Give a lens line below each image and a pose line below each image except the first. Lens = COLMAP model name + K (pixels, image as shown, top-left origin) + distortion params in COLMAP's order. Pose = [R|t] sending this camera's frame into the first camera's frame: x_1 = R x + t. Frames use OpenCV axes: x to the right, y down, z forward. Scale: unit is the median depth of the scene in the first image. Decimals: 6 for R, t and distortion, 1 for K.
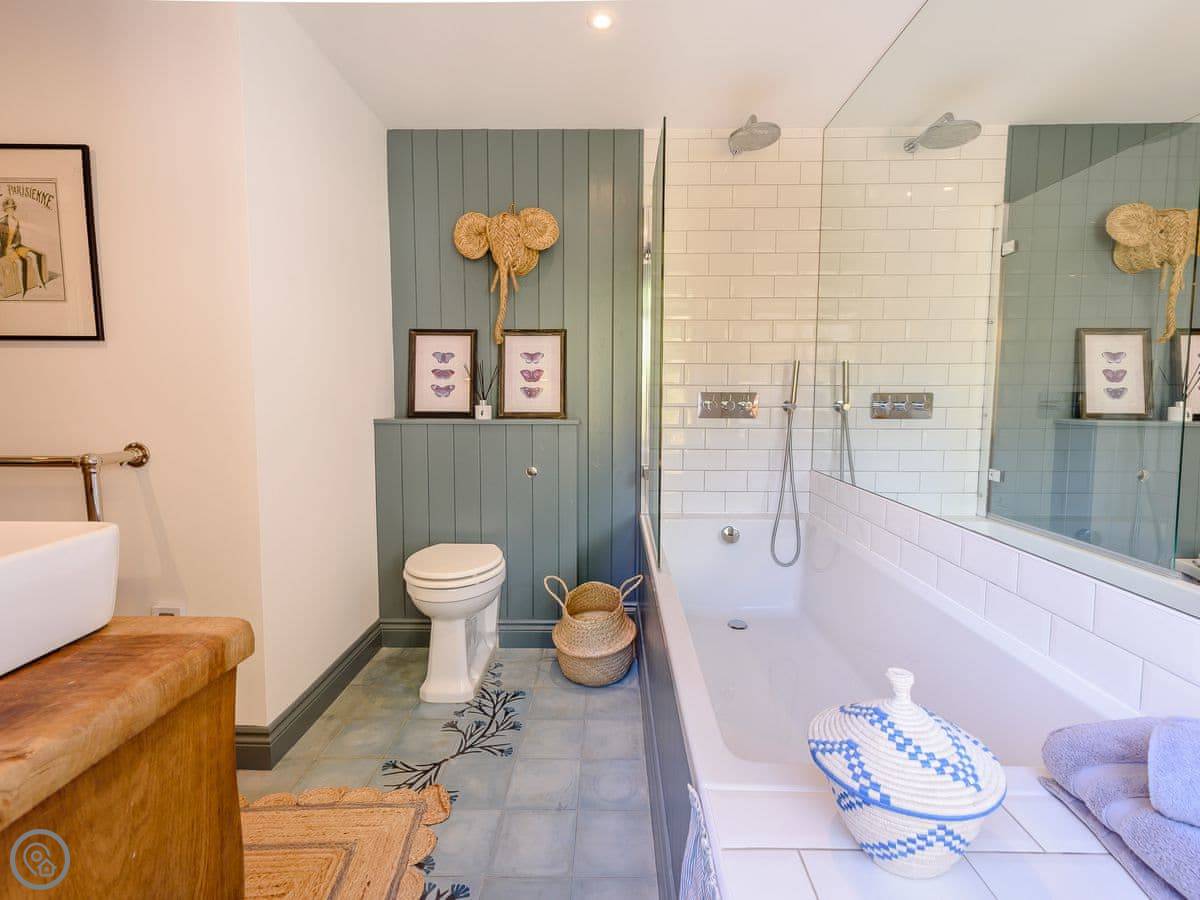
lens RADIAL K [[558.7, 0, 600.0], [0, 558.7, 450.0], [0, 0, 1]] dist [0.014442, -0.005663]
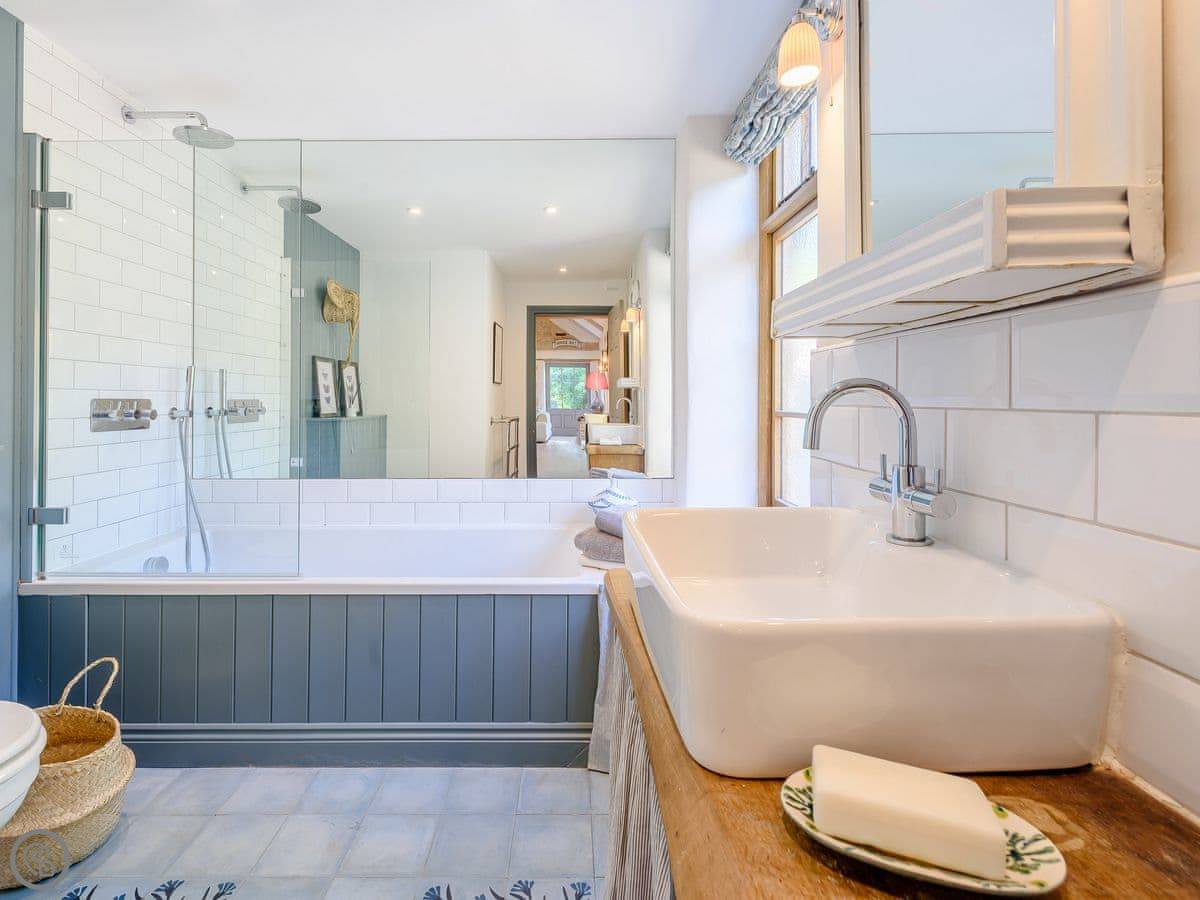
lens RADIAL K [[558.7, 0, 600.0], [0, 558.7, 450.0], [0, 0, 1]] dist [0.014442, -0.005663]
pose [[-0.058830, -0.090327, 0.994173, -0.652291], [0.095047, 0.990867, 0.095651, -0.043056], [-0.993733, 0.100120, -0.049707, 0.362941]]
